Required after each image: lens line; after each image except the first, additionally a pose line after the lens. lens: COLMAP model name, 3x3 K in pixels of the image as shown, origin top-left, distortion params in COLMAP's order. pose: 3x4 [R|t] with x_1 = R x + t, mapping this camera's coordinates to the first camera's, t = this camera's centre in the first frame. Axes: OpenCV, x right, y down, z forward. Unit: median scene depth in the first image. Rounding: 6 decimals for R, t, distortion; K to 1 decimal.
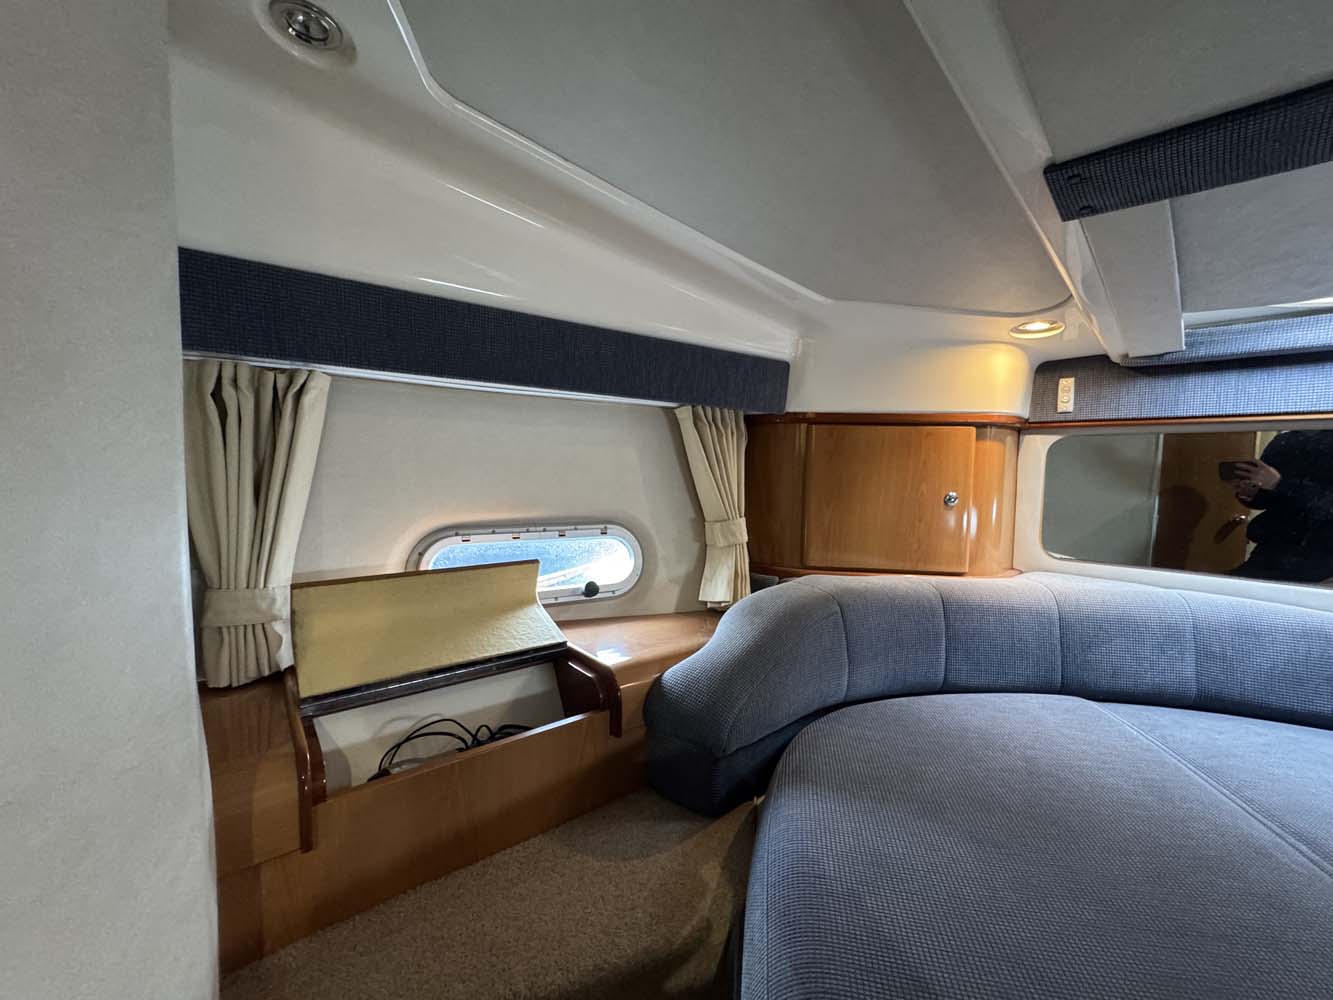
lens RADIAL K [[530.7, 0, 665.0], [0, 530.7, 500.4], [0, 0, 1]] dist [-0.000812, -0.000523]
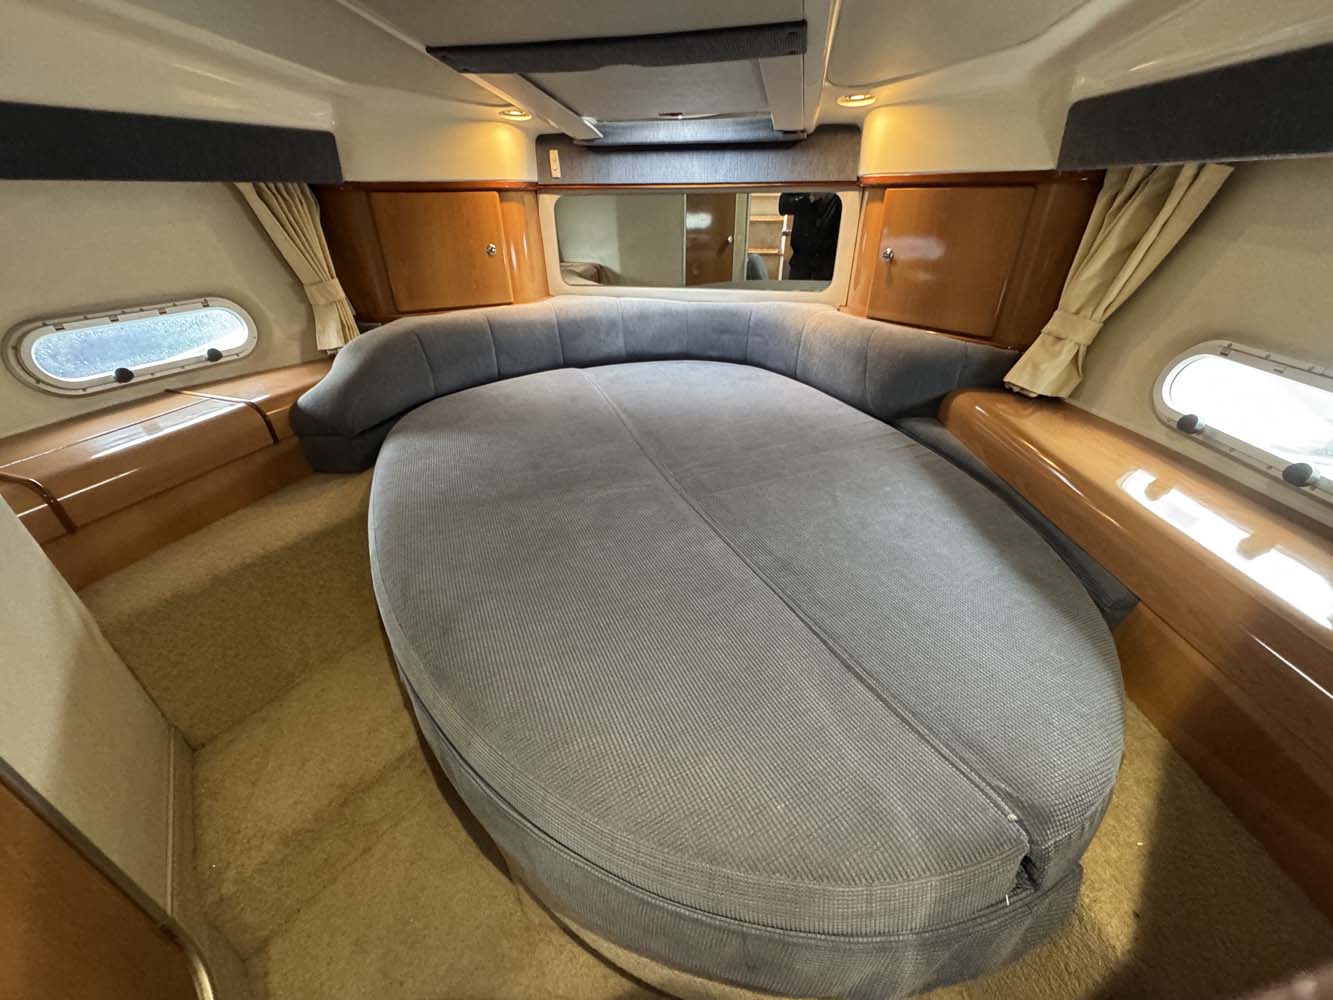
lens RADIAL K [[530.7, 0, 665.0], [0, 530.7, 500.4], [0, 0, 1]] dist [-0.000812, -0.000523]
pose [[0.844398, -0.294192, 0.447709, 0.092776], [0.060097, 0.882464, 0.466525, -0.045624], [-0.532335, -0.367027, 0.762831, -0.610970]]
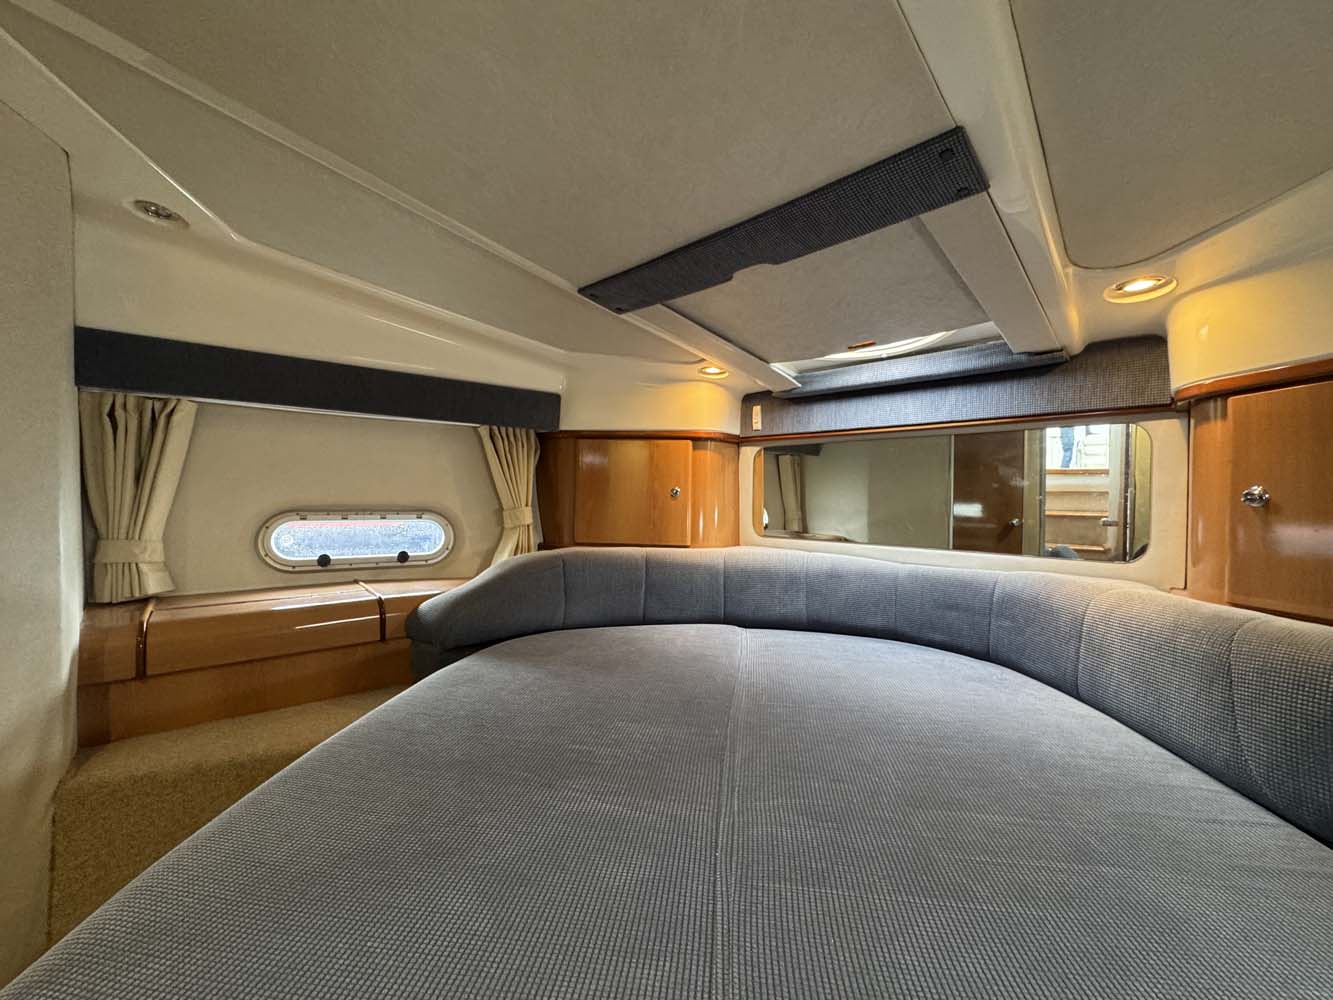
lens RADIAL K [[528.9, 0, 668.1], [0, 528.9, 503.2], [0, 0, 1]] dist [-0.000857, -0.000181]
pose [[0.999542, -0.004163, 0.029982, 0.486117], [0.005700, 0.998664, -0.051363, 0.098490], [-0.029728, 0.051510, 0.998230, -0.382898]]
